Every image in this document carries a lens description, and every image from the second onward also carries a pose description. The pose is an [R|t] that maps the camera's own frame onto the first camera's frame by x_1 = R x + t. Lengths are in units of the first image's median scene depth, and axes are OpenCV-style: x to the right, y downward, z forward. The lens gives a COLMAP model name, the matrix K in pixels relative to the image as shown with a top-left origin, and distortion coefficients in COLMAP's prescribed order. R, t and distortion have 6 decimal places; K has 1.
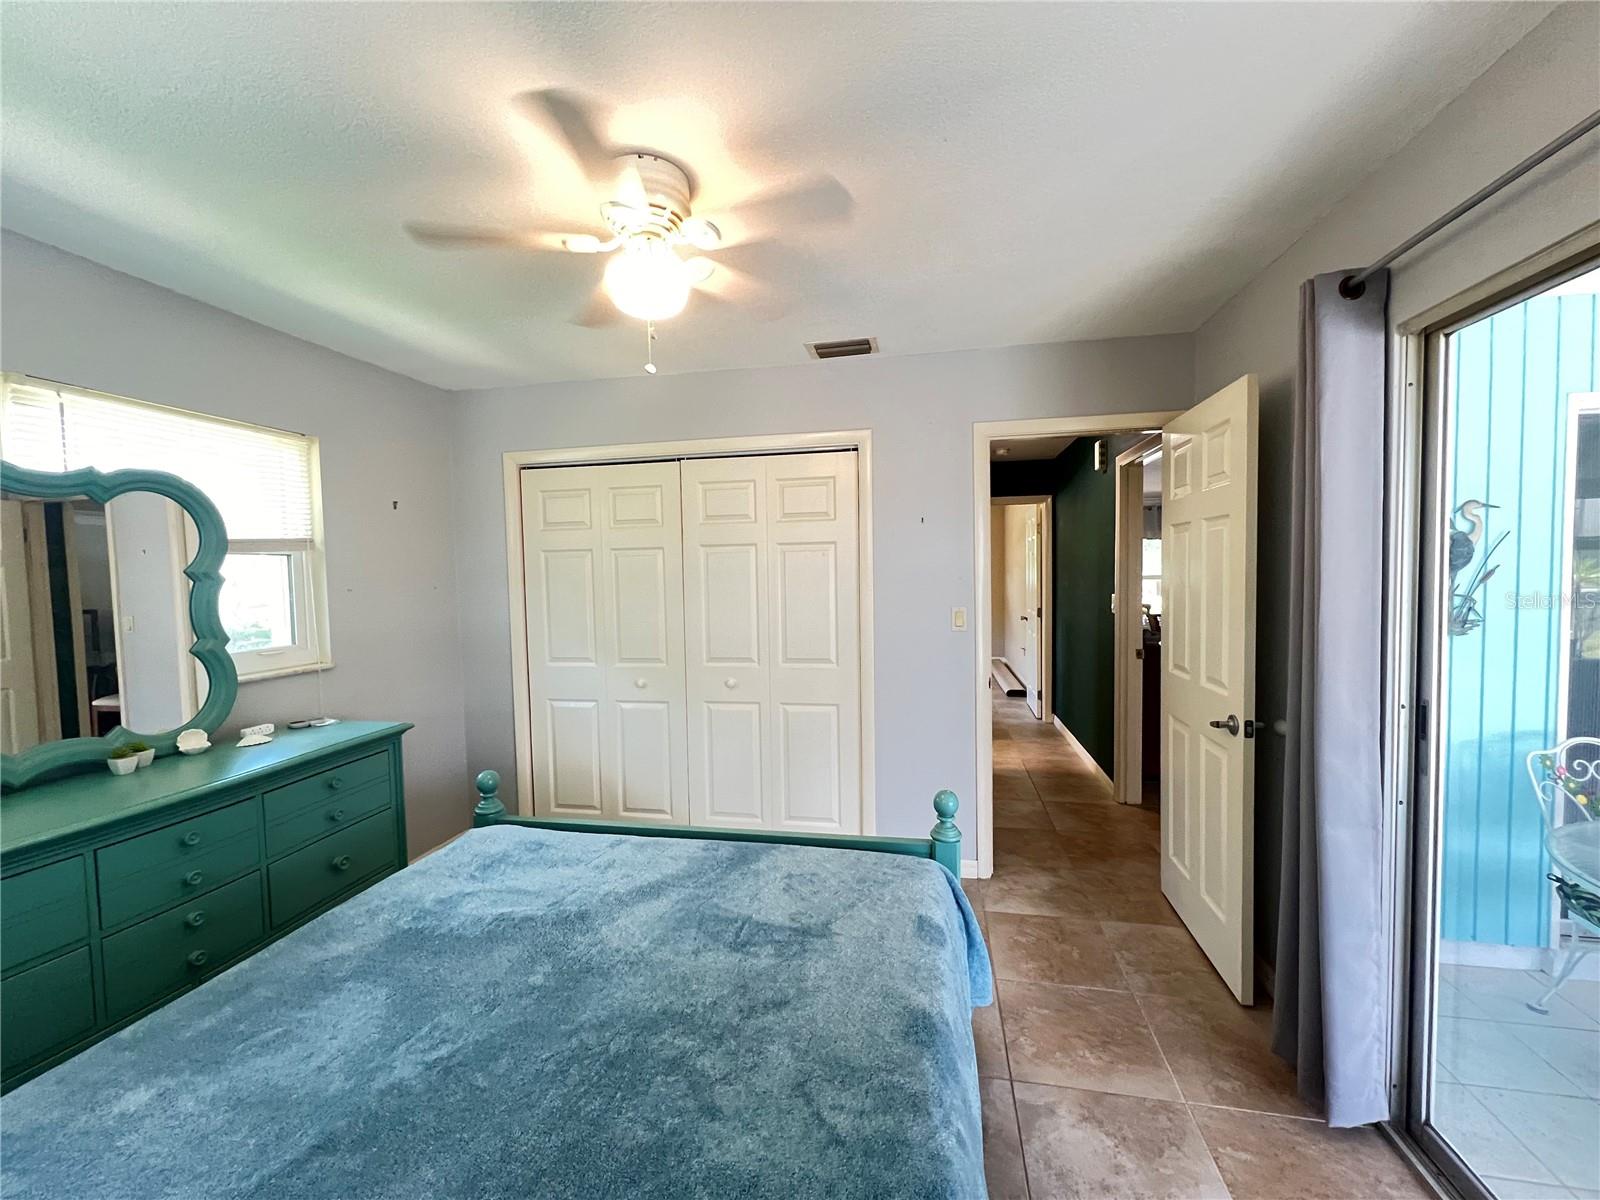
lens RADIAL K [[639.3, 0, 803.7], [0, 639.3, 600.5], [0, 0, 1]] dist [0.000492, 0.000260]
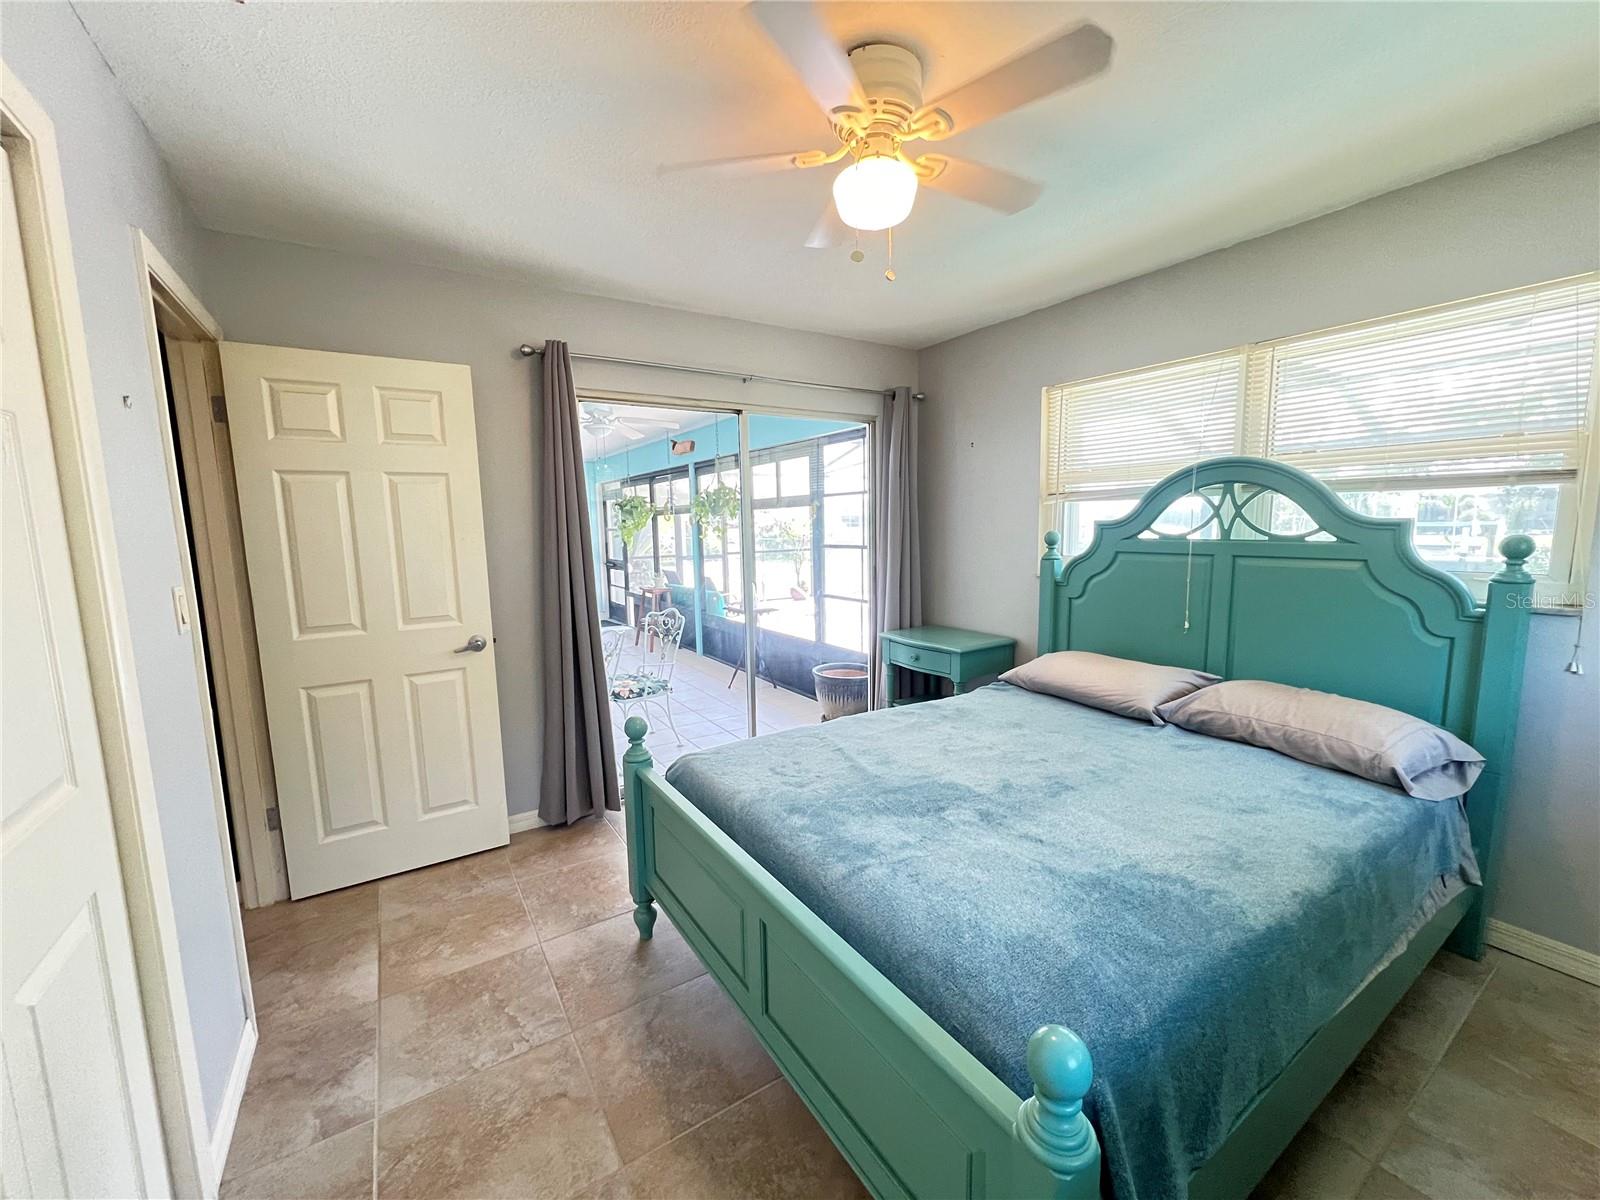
lens RADIAL K [[639.3, 0, 798.6], [0, 639.3, 598.6], [0, 0, 1]] dist [0.000492, 0.000260]
pose [[-0.698784, -0.055638, 0.713166, -0.497061], [0.061658, 0.988575, 0.137539, -0.019724], [-0.712671, 0.140083, -0.687370, 1.045906]]
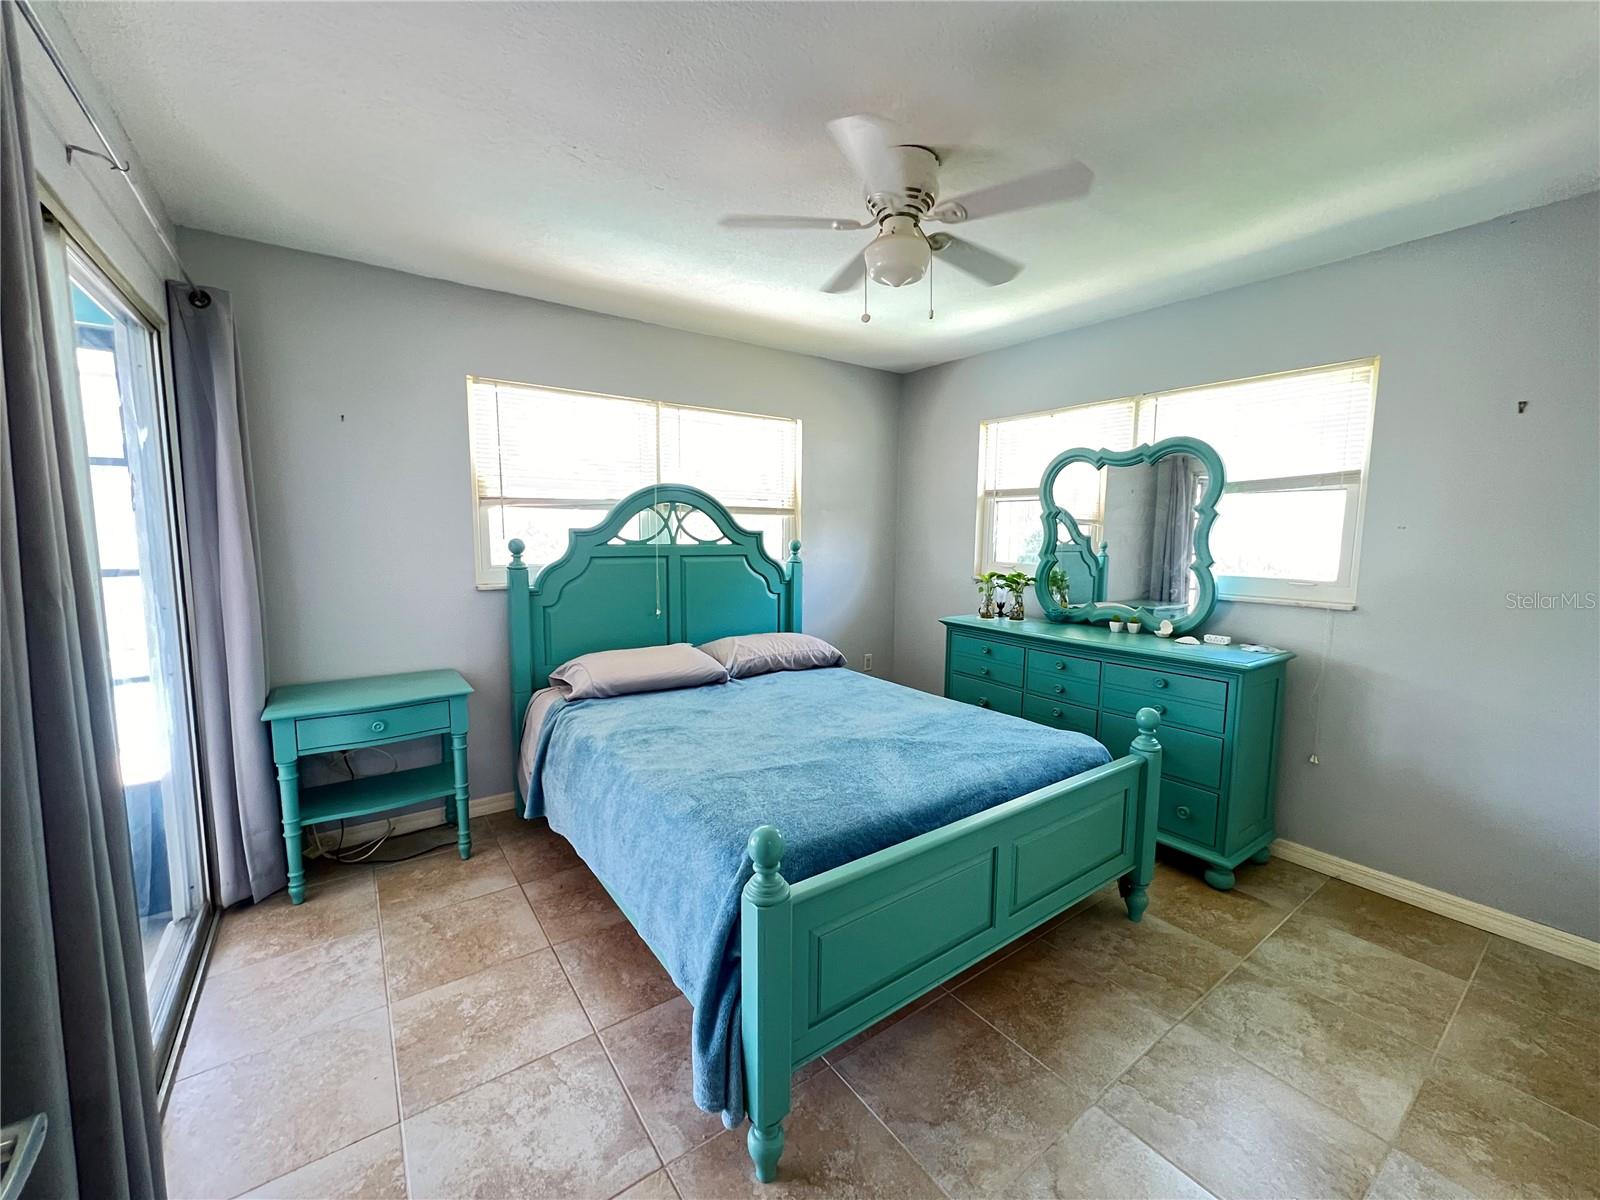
lens RADIAL K [[639.3, 0, 804.9], [0, 639.3, 599.1], [0, 0, 1]] dist [0.000492, 0.000260]
pose [[-0.682715, 0.090781, -0.725023, 0.451263], [-0.027996, 0.988274, 0.150105, -0.027296], [0.730148, 0.122777, -0.672168, 0.999239]]
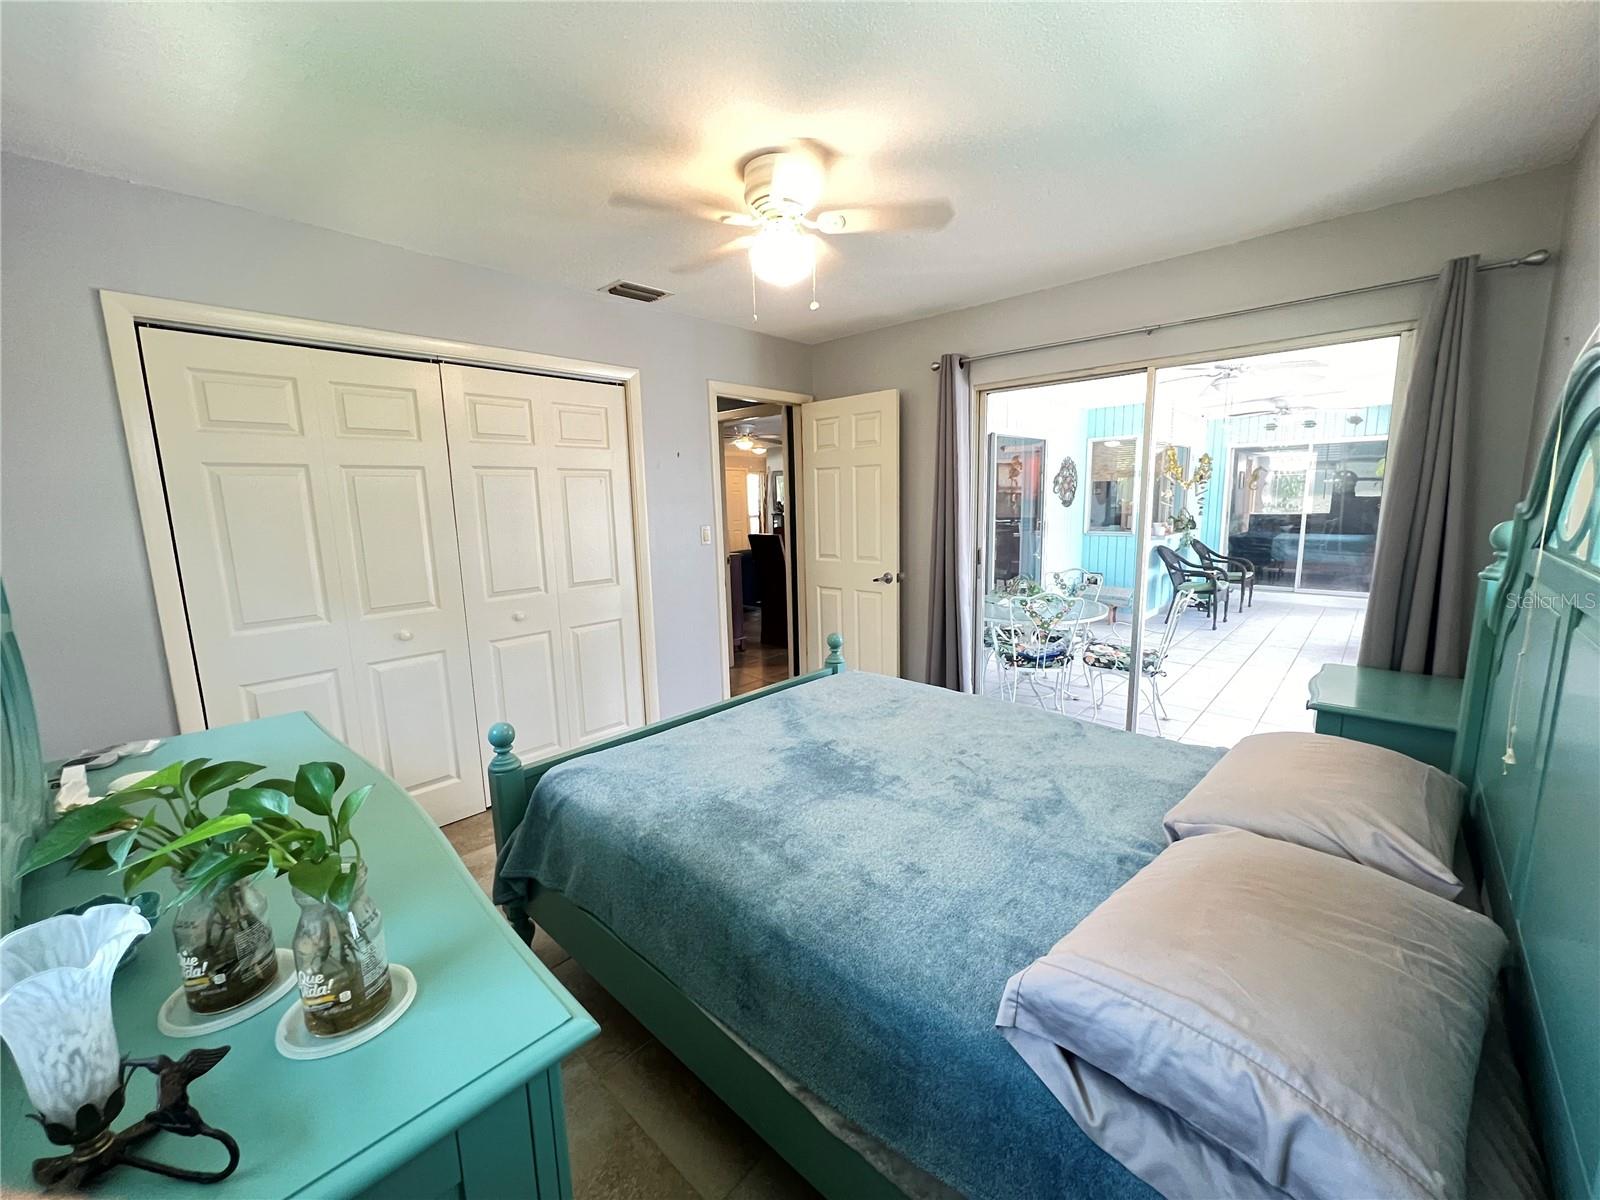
lens RADIAL K [[639.3, 0, 814.7], [0, 639.3, 600.9], [0, 0, 1]] dist [0.000492, 0.000260]
pose [[0.518750, -0.131927, 0.844685, -0.779238], [0.049524, 0.991000, 0.124365, 0.012297], [-0.853490, -0.022683, 0.520615, 0.150491]]
